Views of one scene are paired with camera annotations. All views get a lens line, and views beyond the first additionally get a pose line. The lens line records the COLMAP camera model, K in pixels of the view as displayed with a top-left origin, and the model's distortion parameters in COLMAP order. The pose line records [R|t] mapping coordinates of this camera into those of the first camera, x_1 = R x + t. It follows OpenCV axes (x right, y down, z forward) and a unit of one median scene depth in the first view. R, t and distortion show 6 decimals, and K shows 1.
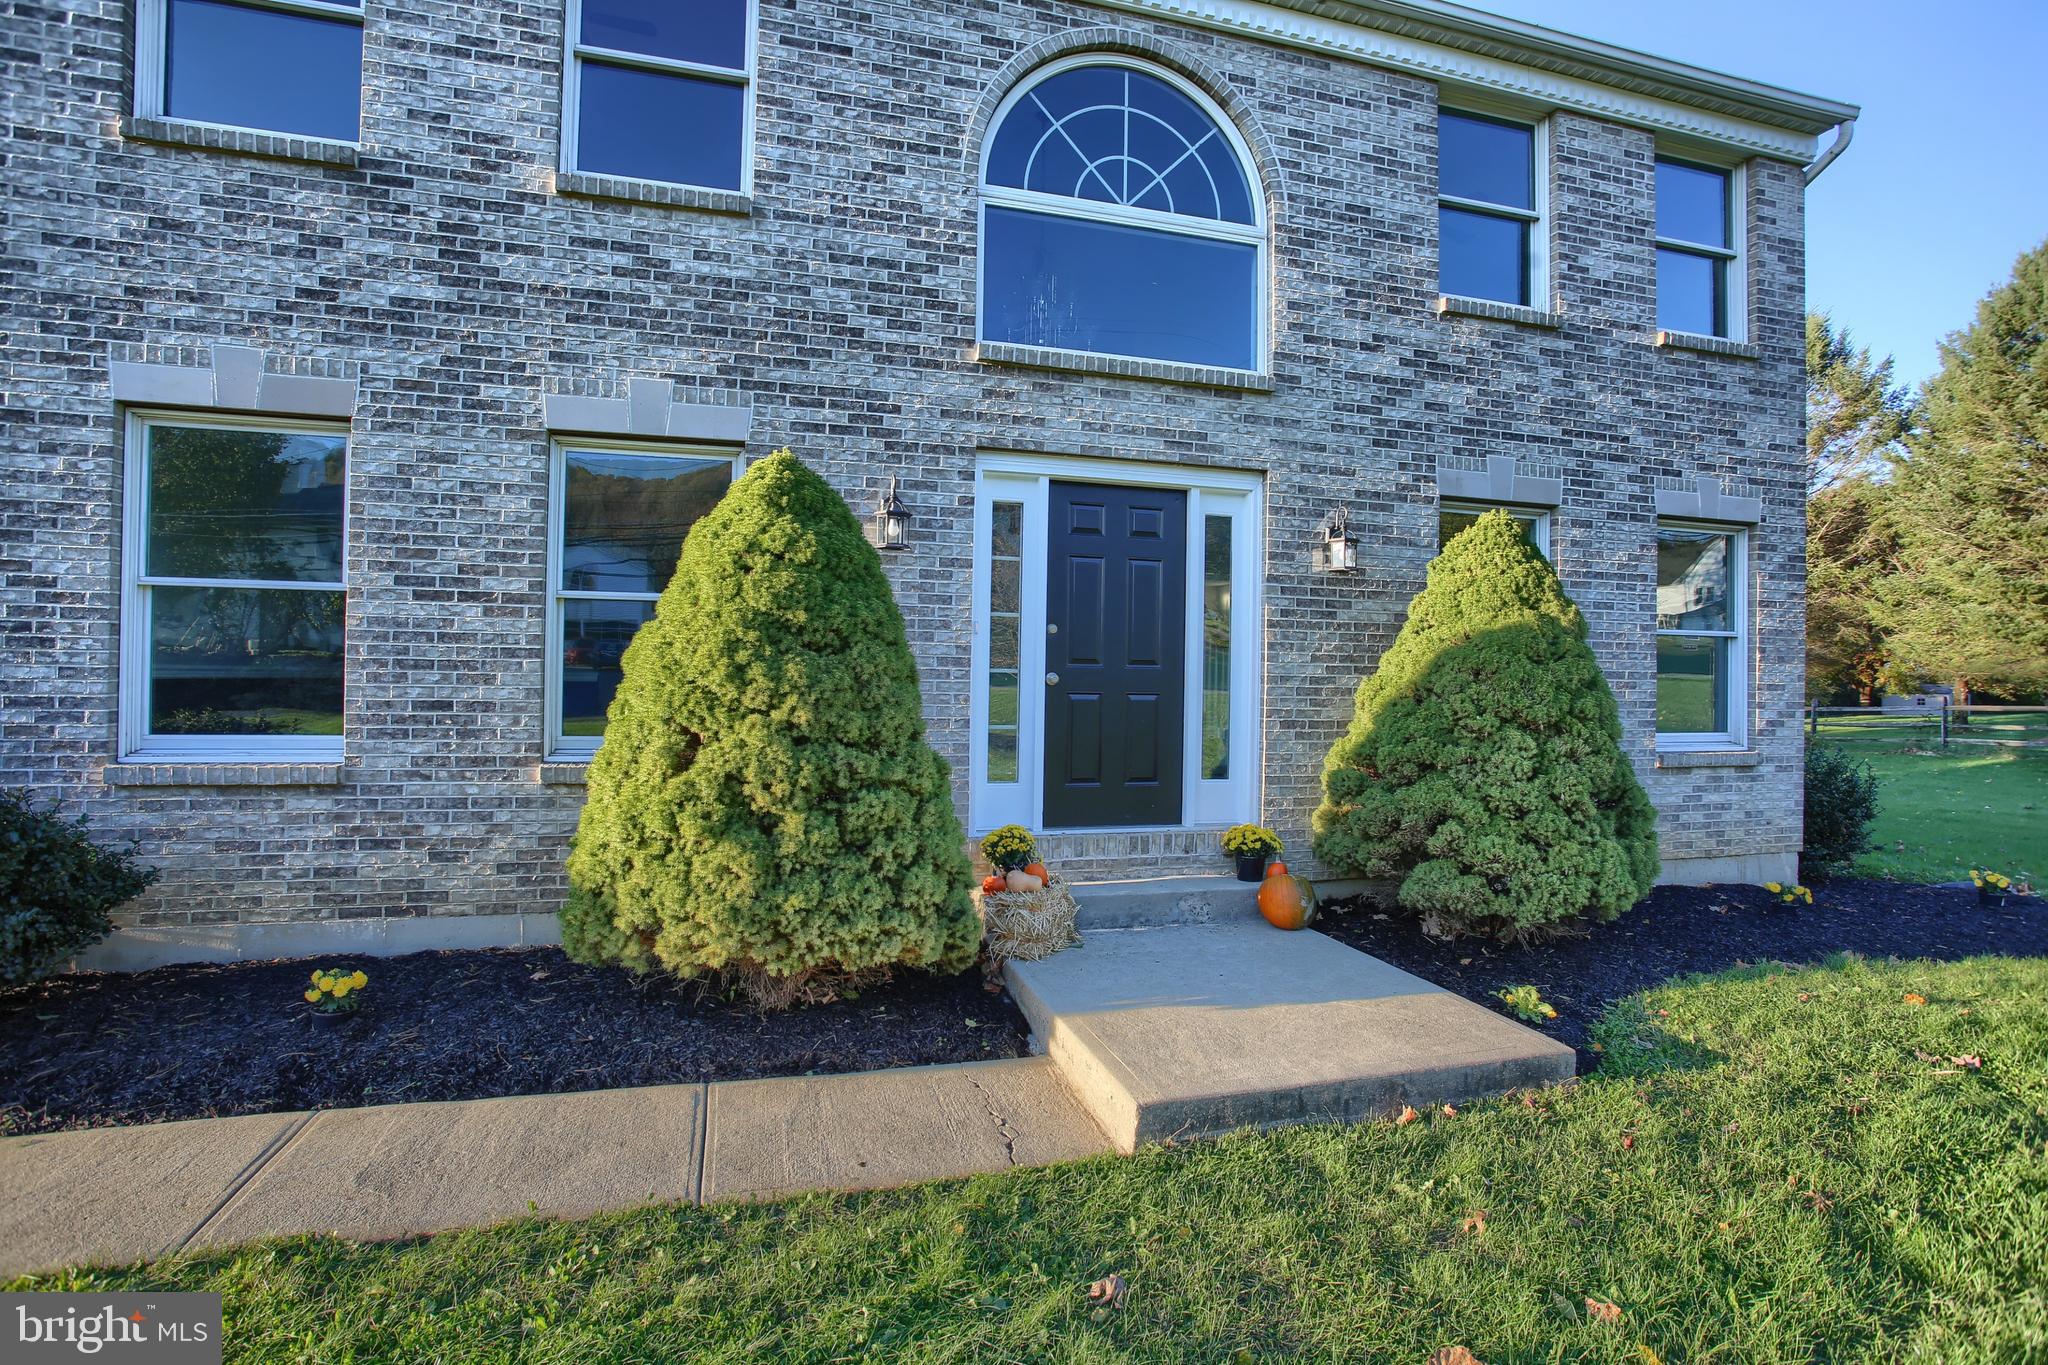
lens RADIAL K [[1002.0, 0, 1035.4], [0, 1002.0, 671.5], [0, 0, 1]] dist [-0.059866, 0.024724]
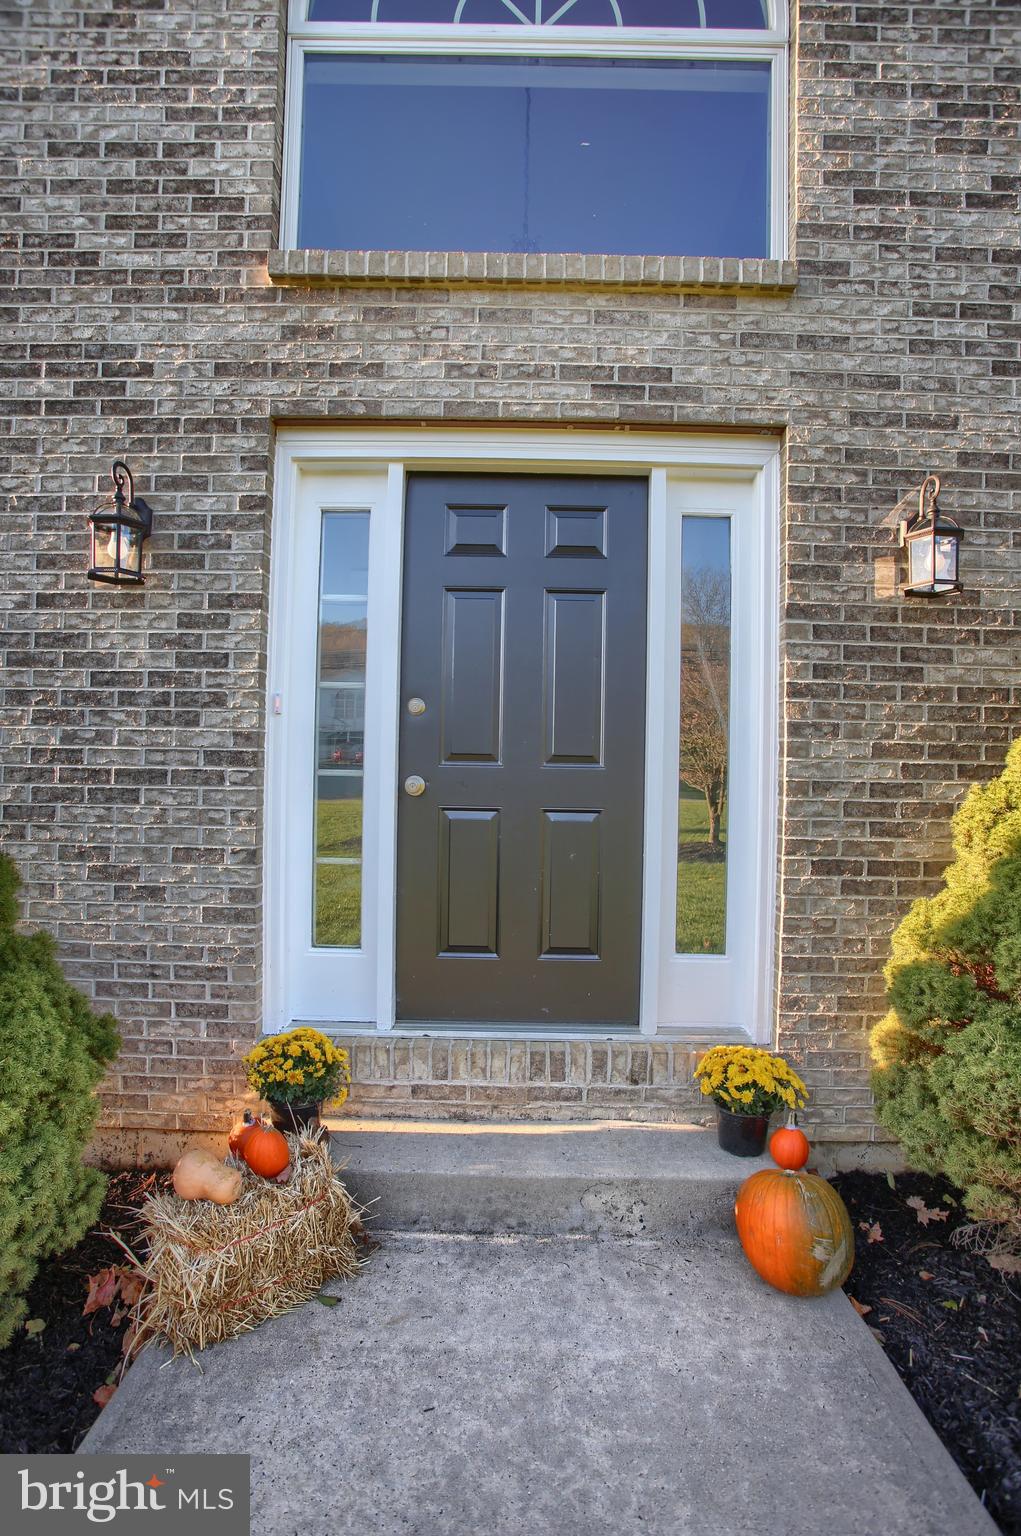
lens RADIAL K [[751.5, 0, 515.4], [0, 751.5, 774.5], [0, 0, 1]] dist [-0.059866, 0.024724]
pose [[0.961755, 0.000076, -0.273910, 0.208429], [-0.000268, 1.000000, -0.000664, 0.000518], [0.273910, 0.000712, 0.961755, 0.571778]]
